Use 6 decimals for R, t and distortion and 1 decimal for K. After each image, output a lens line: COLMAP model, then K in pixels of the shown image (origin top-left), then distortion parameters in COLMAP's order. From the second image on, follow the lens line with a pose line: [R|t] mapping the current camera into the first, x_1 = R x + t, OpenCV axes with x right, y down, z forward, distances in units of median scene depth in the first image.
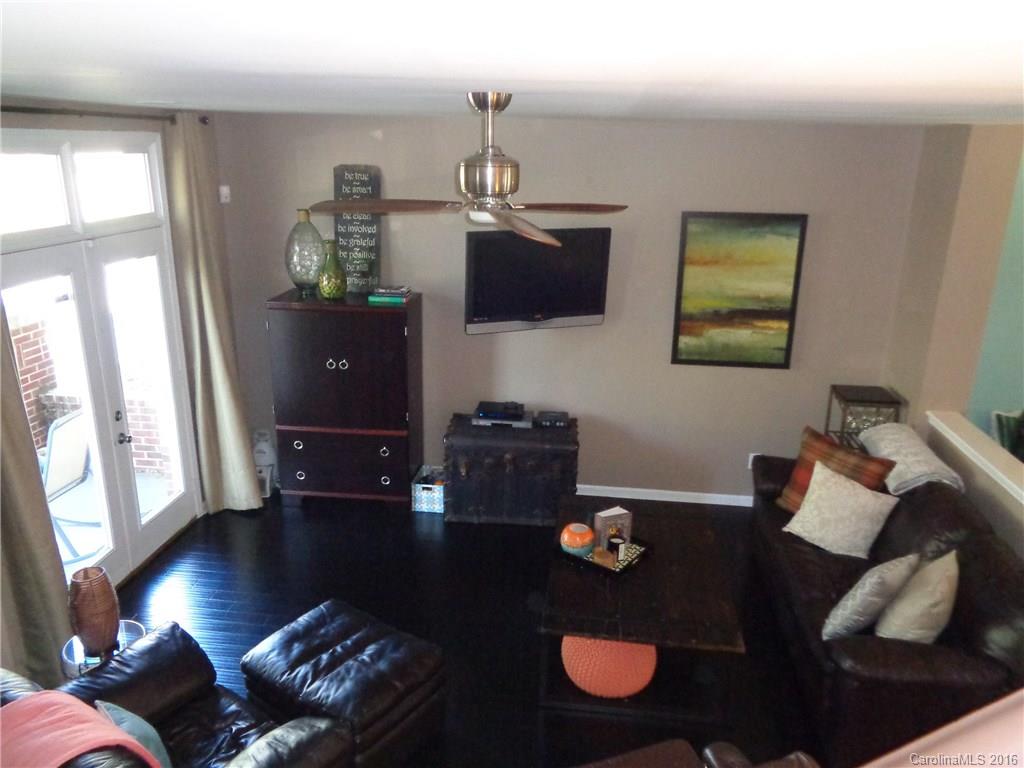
lens RADIAL K [[767.2, 0, 512.0], [0, 767.2, 384.0], [0, 0, 1]] dist [-0.001657, 0.007941]
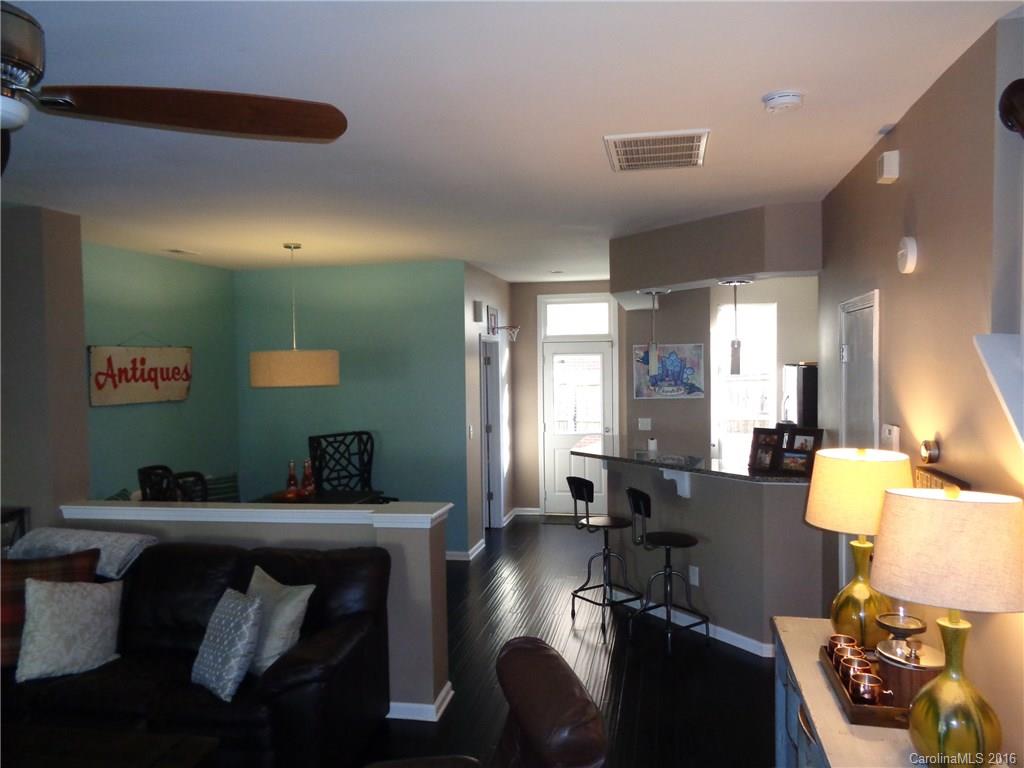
lens RADIAL K [[767.2, 0, 512.0], [0, 767.2, 384.0], [0, 0, 1]] dist [-0.001657, 0.007941]
pose [[0.071374, -0.058979, 0.995704, -0.287653], [0.310661, 0.949913, 0.033998, 0.029798], [-0.947837, 0.306900, 0.086122, 0.312280]]
